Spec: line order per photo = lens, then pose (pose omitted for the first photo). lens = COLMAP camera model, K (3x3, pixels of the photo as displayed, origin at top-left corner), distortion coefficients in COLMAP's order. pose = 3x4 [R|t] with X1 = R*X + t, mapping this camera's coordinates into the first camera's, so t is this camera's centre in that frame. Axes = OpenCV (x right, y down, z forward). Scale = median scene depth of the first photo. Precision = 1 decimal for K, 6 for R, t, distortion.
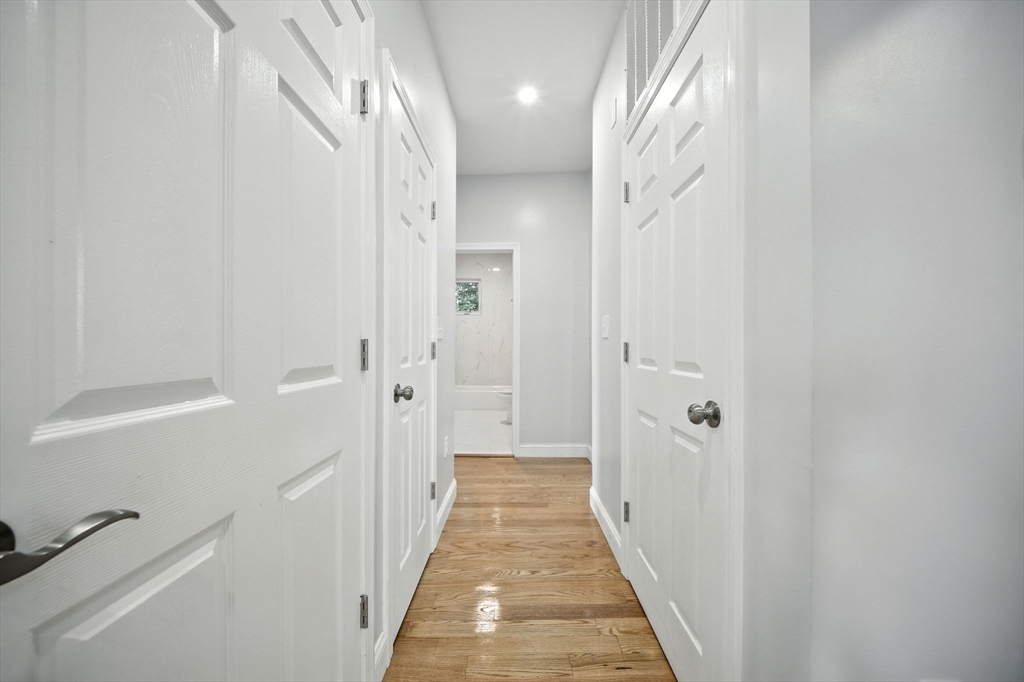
lens RADIAL K [[361.0, 0, 512.5], [0, 361.0, 343.5], [0, 0, 1]] dist [0.001009, -0.002732]
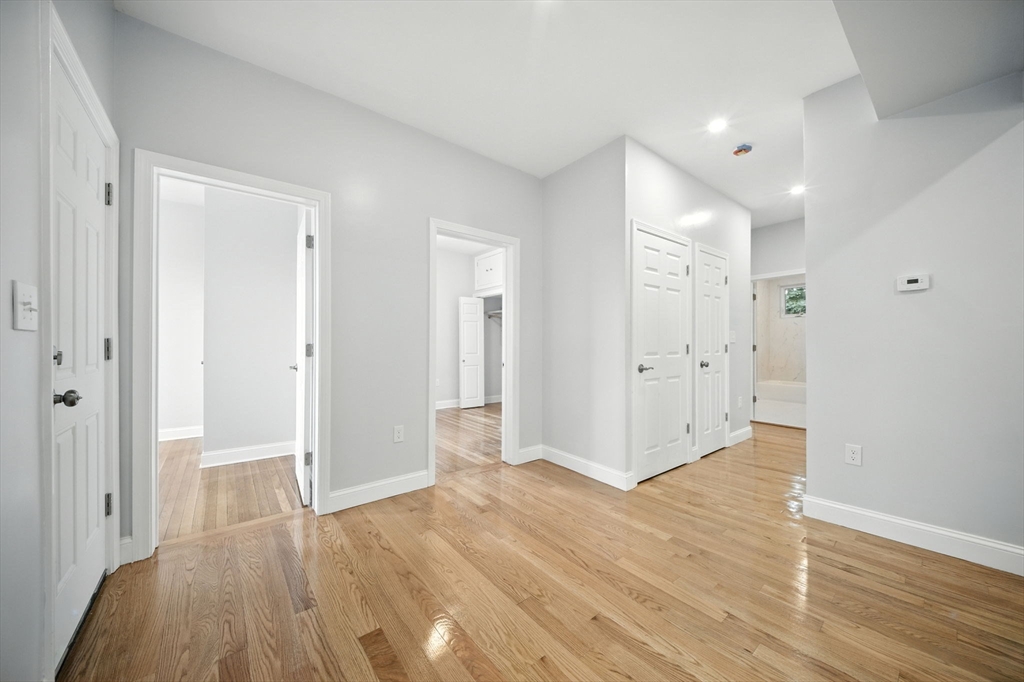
lens RADIAL K [[361.0, 0, 512.5], [0, 361.0, 343.5], [0, 0, 1]] dist [0.001009, -0.002732]
pose [[0.633328, -0.010043, -0.773819, 0.777967], [0.009792, 0.999940, -0.004963, -0.012372], [0.773822, -0.004434, 0.633388, -1.600307]]
